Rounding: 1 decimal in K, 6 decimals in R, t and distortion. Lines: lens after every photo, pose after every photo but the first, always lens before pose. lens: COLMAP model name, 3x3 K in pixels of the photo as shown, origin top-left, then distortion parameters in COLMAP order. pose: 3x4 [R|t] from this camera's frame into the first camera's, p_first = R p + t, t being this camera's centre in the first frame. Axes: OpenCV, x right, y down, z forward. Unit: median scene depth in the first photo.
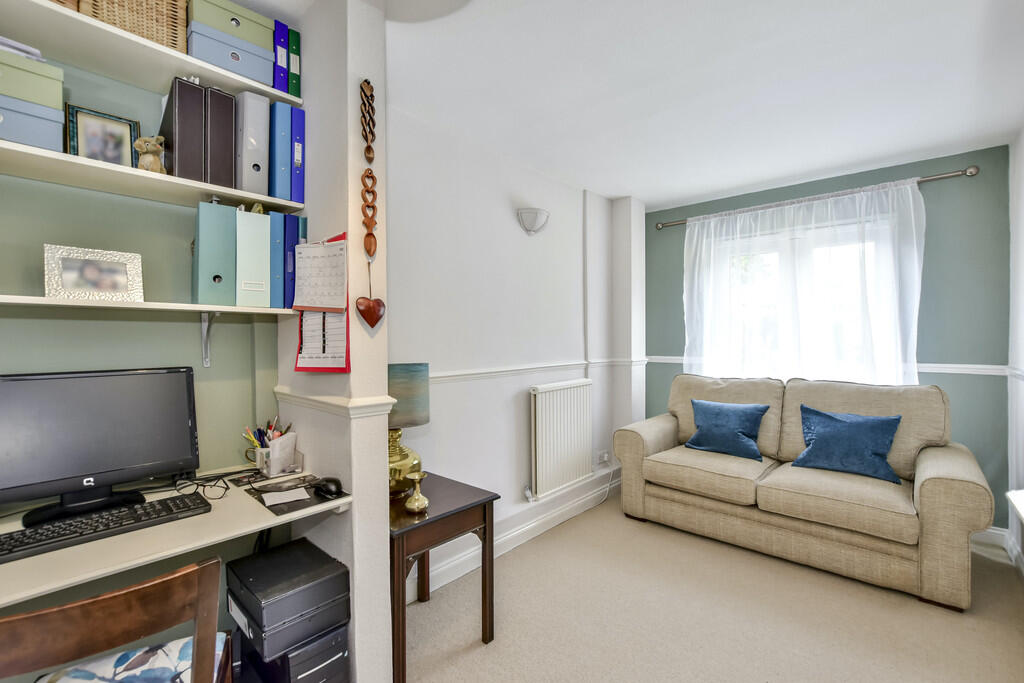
lens RADIAL K [[444.9, 0, 514.8], [0, 444.9, 345.6], [0, 0, 1]] dist [0.000032, 0.000619]
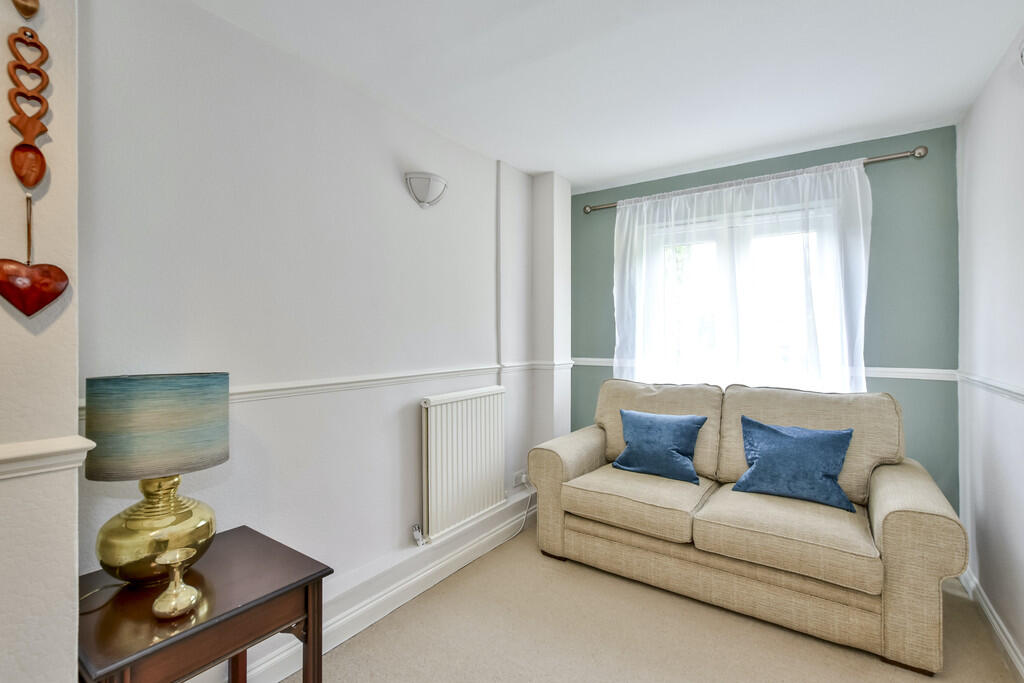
lens RADIAL K [[452.1, 0, 510.3], [0, 452.1, 339.4], [0, 0, 1]] dist [-0.000351, 0.000241]
pose [[0.993546, 0.004208, 0.113348, 0.101767], [-0.002927, 0.999930, -0.011467, -0.003133], [-0.113388, 0.011062, 0.993489, 0.185926]]
